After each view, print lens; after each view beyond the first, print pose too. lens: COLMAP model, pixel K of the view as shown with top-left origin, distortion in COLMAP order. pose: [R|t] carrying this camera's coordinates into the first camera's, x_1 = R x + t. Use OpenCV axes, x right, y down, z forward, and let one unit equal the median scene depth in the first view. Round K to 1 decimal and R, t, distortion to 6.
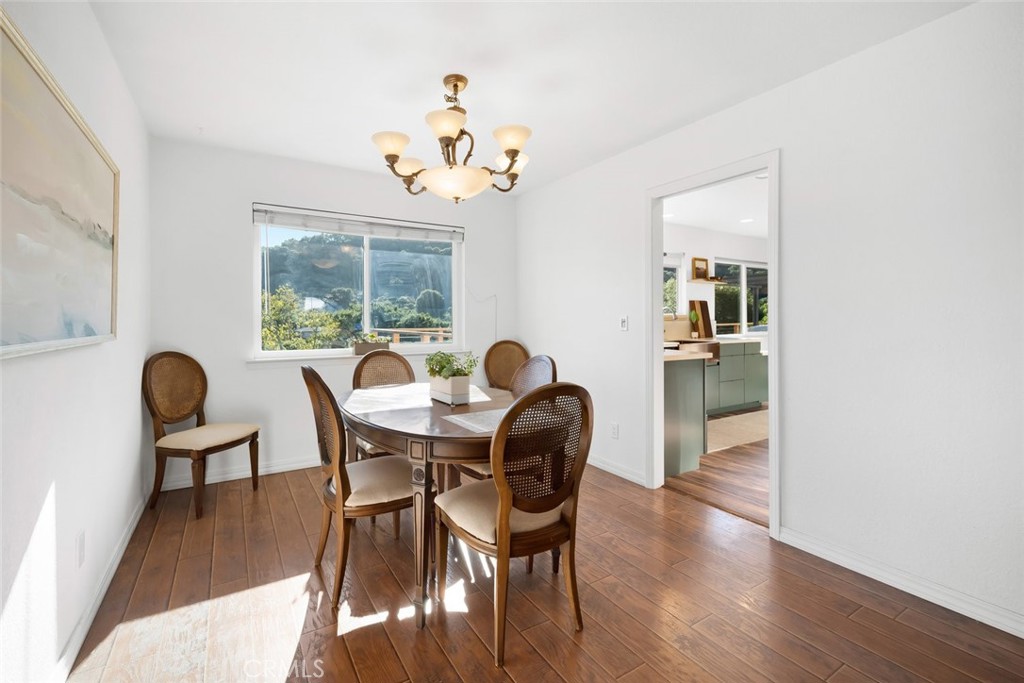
lens RADIAL K [[443.2, 0, 490.3], [0, 443.2, 321.0], [0, 0, 1]] dist [0.002774, 0.000065]
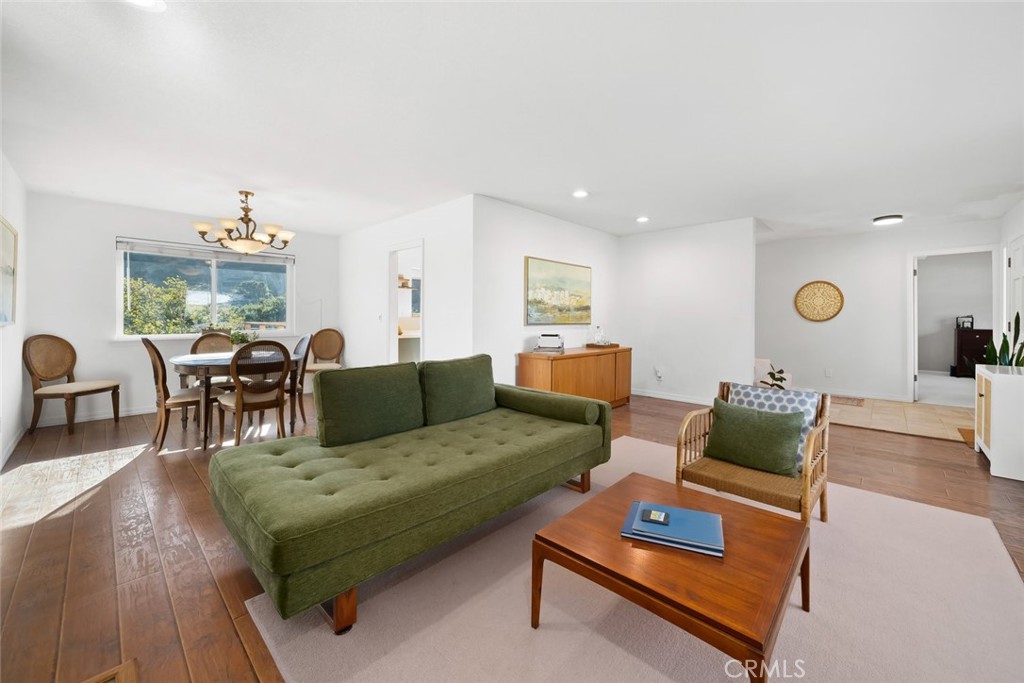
lens RADIAL K [[386.6, 0, 538.5], [0, 386.6, 317.4], [0, 0, 1]] dist [-0.001416, -0.000133]
pose [[0.949204, 0.005360, 0.314615, 0.490587], [-0.005567, 0.999984, -0.000240, 0.000830], [-0.314611, -0.001524, 0.949219, -0.821731]]
